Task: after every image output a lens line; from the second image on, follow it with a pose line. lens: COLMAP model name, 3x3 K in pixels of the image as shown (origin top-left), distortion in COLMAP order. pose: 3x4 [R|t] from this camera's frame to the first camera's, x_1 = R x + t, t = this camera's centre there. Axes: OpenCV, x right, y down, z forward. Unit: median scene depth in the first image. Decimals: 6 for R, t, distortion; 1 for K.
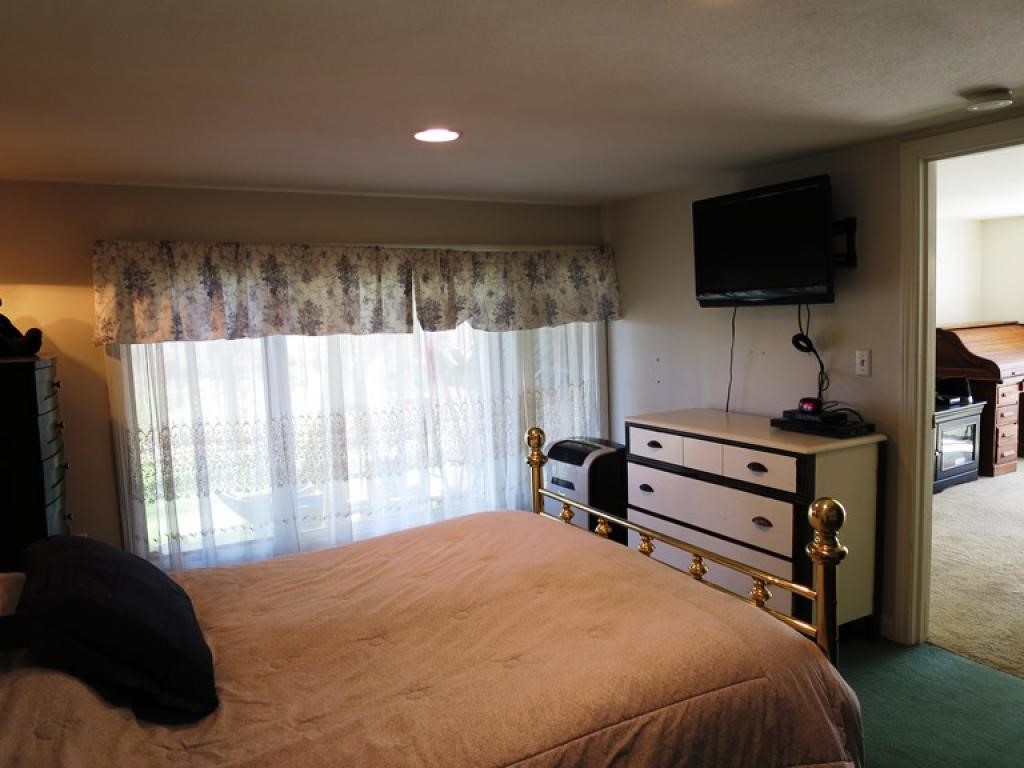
lens RADIAL K [[742.2, 0, 509.8], [0, 742.2, 384.8], [0, 0, 1]] dist [-0.052558, 0.020257]
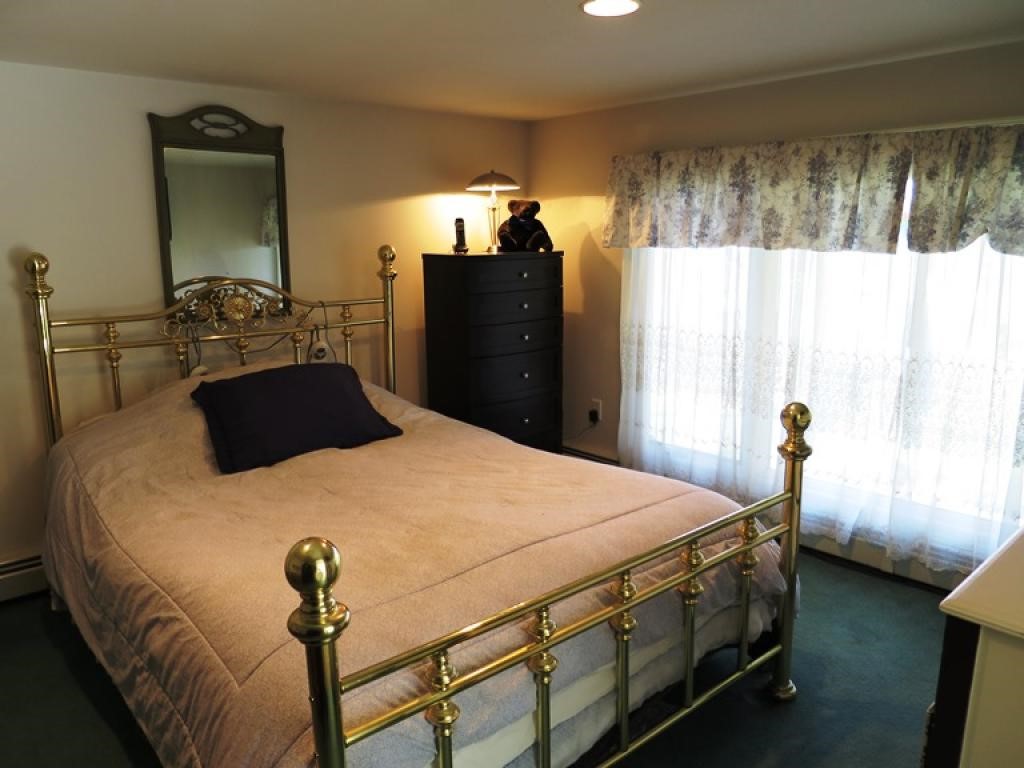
lens RADIAL K [[742.2, 0, 510.3], [0, 742.2, 382.6], [0, 0, 1]] dist [-0.052558, 0.020257]
pose [[0.213044, 0.219263, -0.952122, 0.535448], [-0.092376, 0.974649, 0.203781, -0.062836], [0.972666, 0.044539, 0.227898, 0.521807]]
